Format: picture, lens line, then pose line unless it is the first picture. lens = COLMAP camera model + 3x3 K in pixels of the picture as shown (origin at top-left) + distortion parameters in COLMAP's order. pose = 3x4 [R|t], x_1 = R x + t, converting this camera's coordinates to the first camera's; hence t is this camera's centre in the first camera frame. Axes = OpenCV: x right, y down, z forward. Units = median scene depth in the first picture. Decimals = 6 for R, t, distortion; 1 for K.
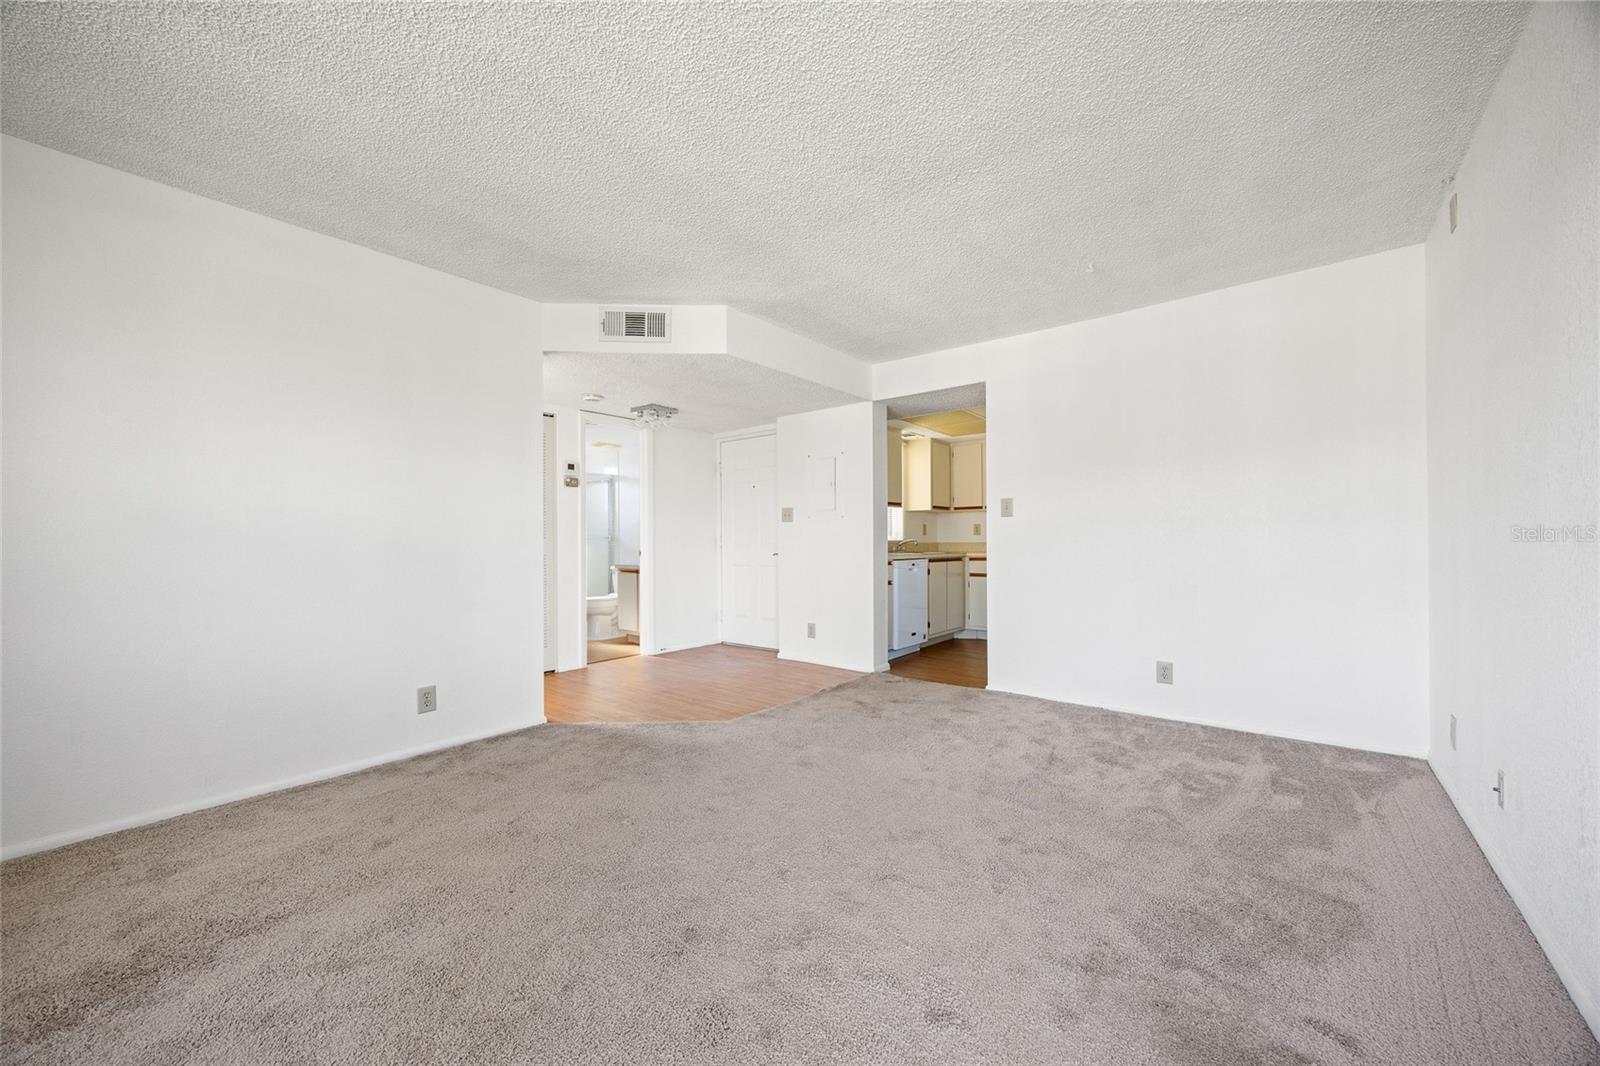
lens RADIAL K [[605.4, 0, 798.8], [0, 605.4, 534.3], [0, 0, 1]] dist [-0.013717, -0.000066]
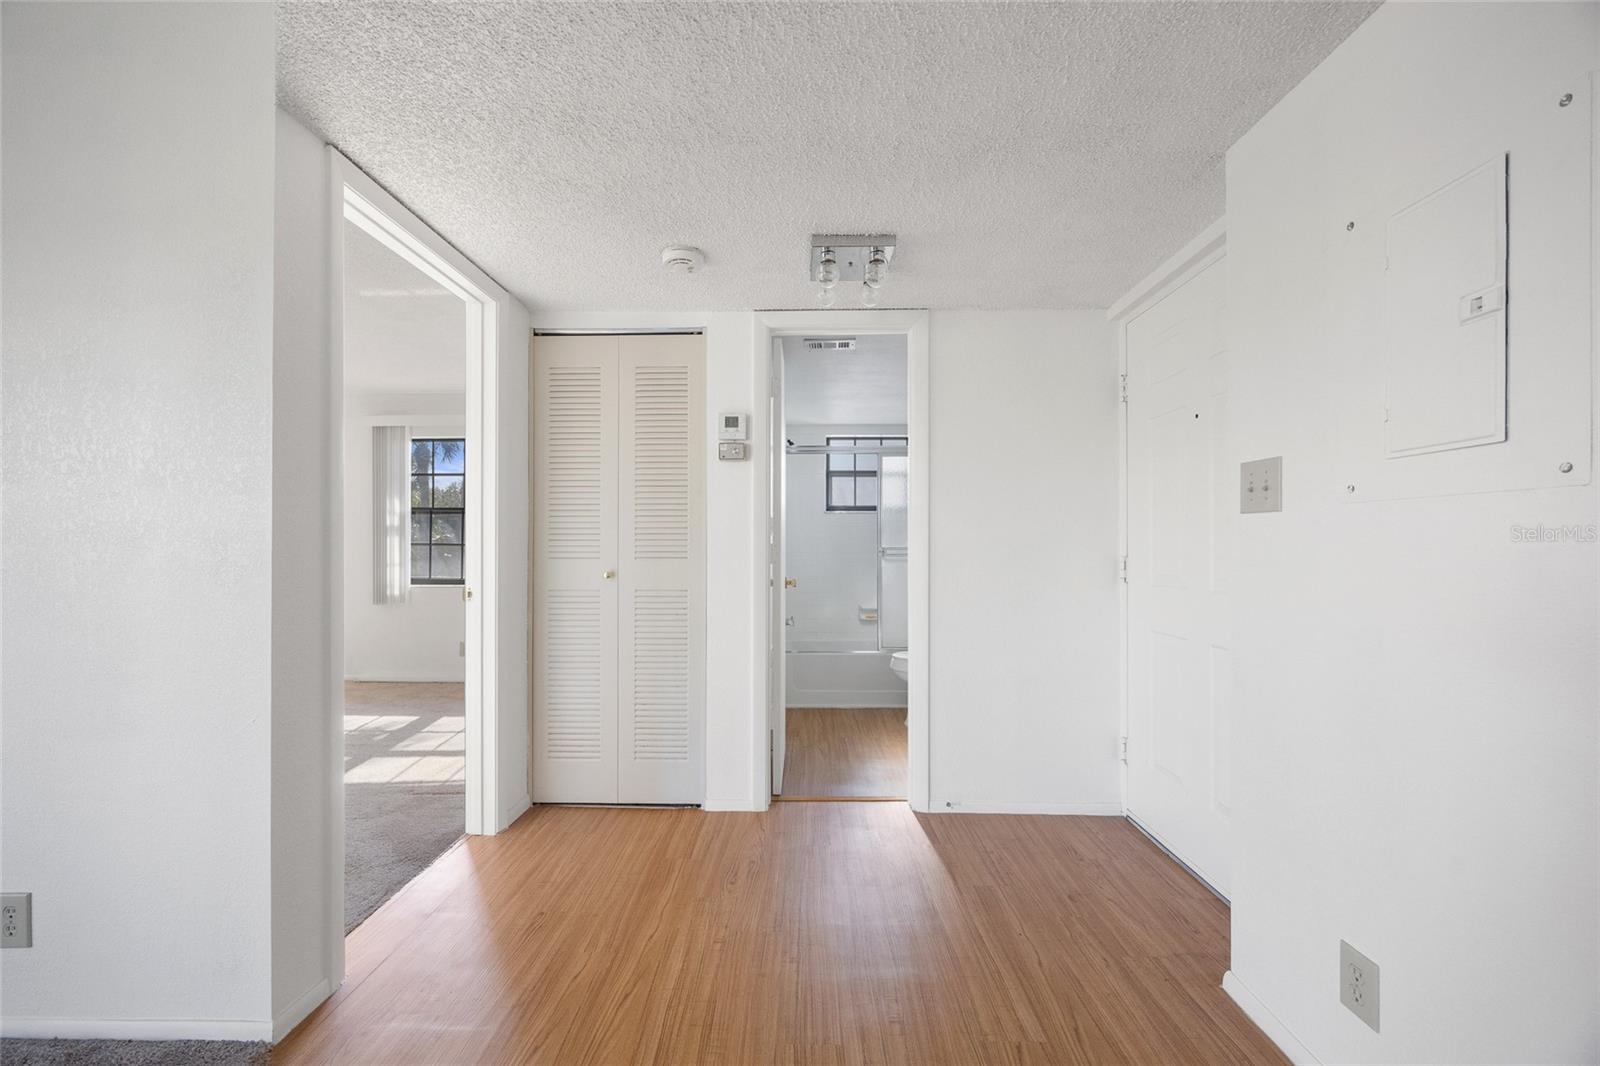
lens RADIAL K [[605.4, 0, 797.7], [0, 605.4, 539.8], [0, 0, 1]] dist [-0.013717, -0.000066]
pose [[0.614408, -0.003014, -0.788983, 0.069054], [0.003204, 0.999994, -0.001325, -0.008933], [0.788982, -0.001714, 0.614413, 0.712415]]
